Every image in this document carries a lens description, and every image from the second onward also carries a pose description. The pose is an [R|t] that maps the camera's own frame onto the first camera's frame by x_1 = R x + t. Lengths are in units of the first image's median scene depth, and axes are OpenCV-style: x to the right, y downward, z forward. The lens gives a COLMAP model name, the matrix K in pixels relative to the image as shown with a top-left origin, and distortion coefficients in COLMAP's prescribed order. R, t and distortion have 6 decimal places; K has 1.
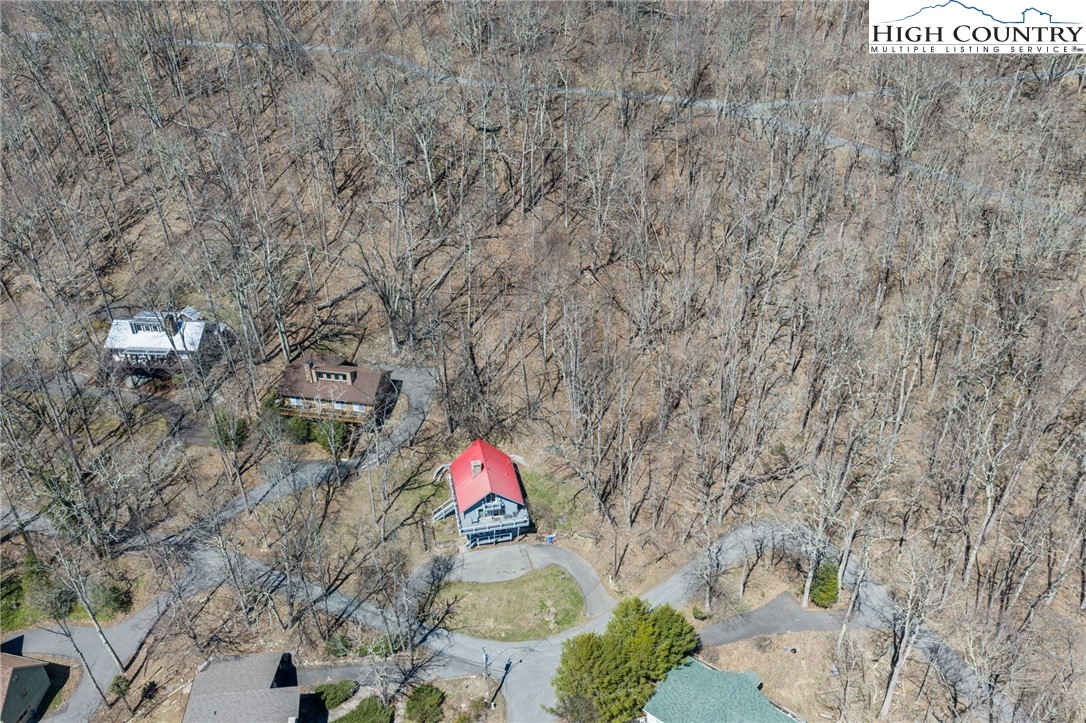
lens RADIAL K [[903.4, 0, 548.9], [0, 903.4, 373.2], [0, 0, 1]] dist [0.011455, 0.003611]
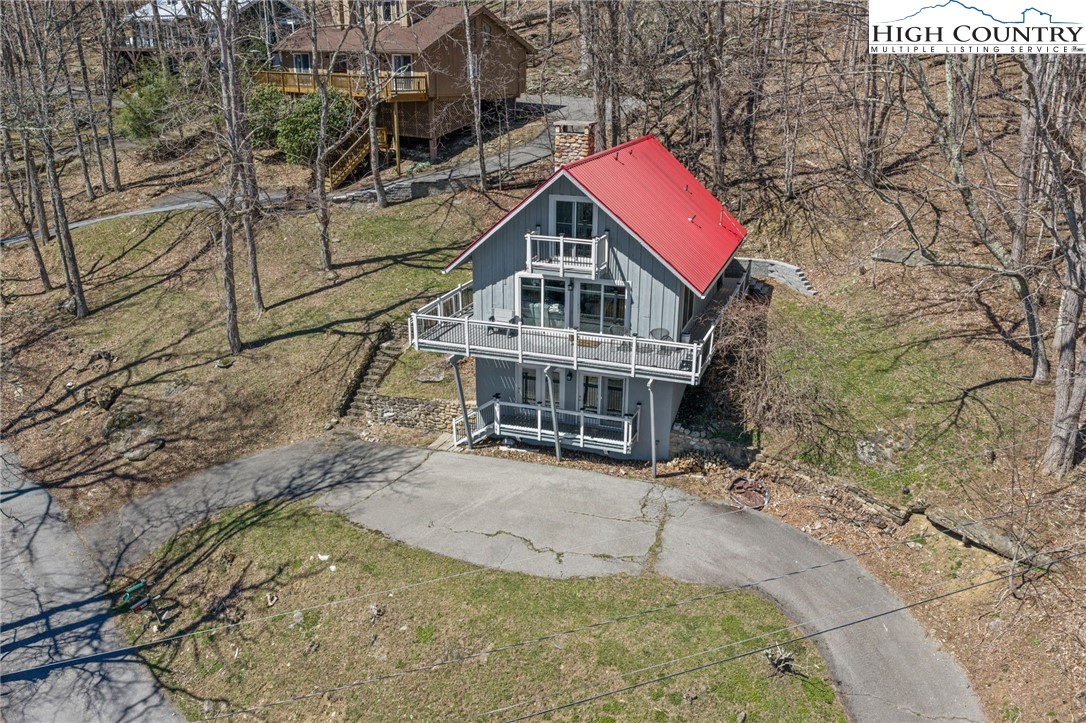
lens RADIAL K [[903.4, 0, 548.9], [0, 903.4, 373.2], [0, 0, 1]] dist [0.011455, 0.003611]
pose [[0.853098, 0.190078, -0.485895, 0.052450], [-0.296788, 0.942722, -0.152293, 0.208342], [0.429116, 0.274128, 0.860647, 0.789289]]
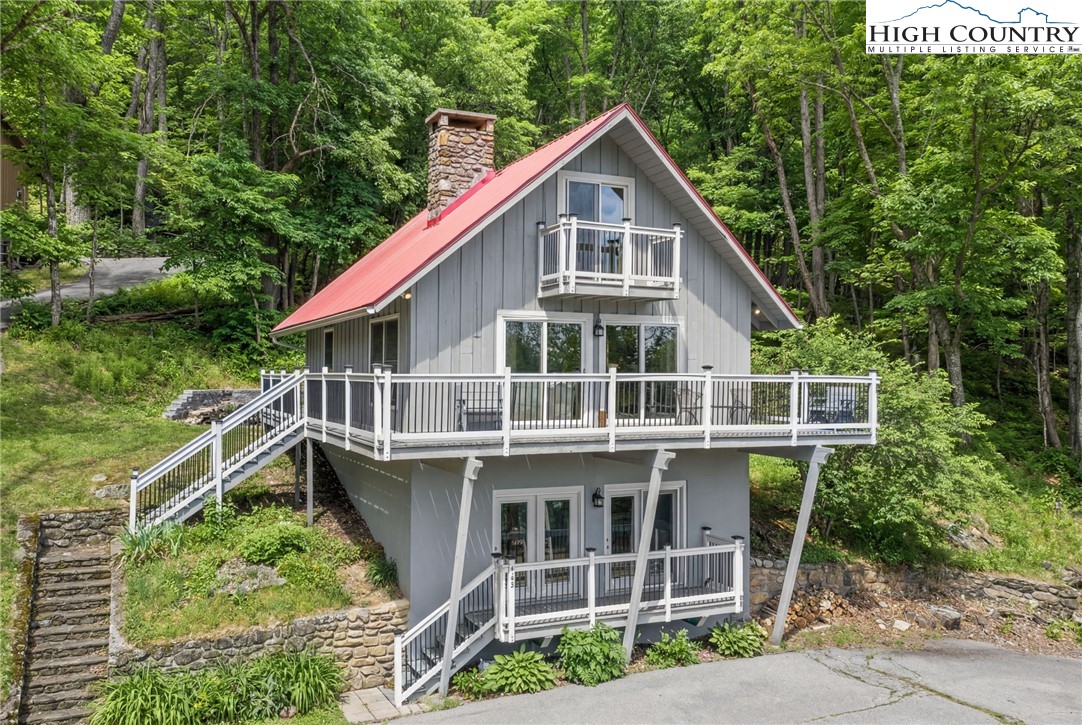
lens RADIAL K [[900.0, 0, 546.9], [0, 900.0, 374.2], [0, 0, 1]] dist [0.011455, 0.003611]
pose [[0.974188, 0.010271, 0.225504, -0.101203], [0.116623, 0.832420, -0.541734, 0.225680], [-0.193278, 0.554050, 0.809736, 0.888207]]
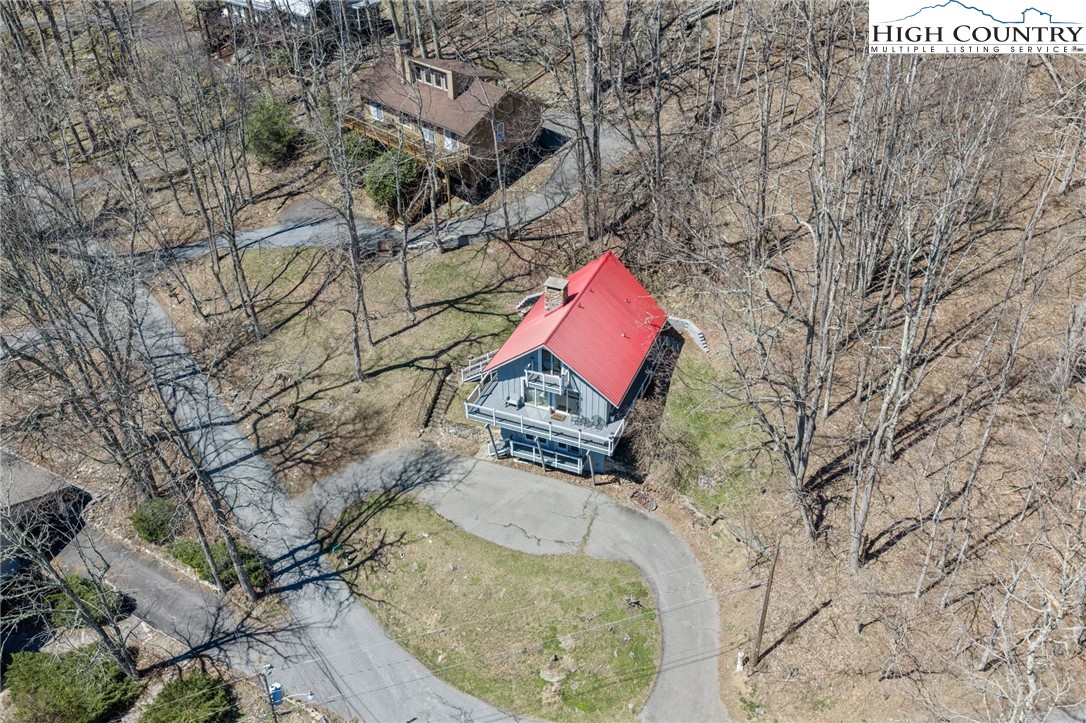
lens RADIAL K [[903.4, 0, 548.9], [0, 903.4, 373.2], [0, 0, 1]] dist [0.011455, 0.003611]
pose [[0.828257, 0.336151, -0.448322, 0.130785], [-0.312198, 0.941224, 0.128955, 0.084905], [0.465320, 0.033157, 0.884521, 0.601702]]
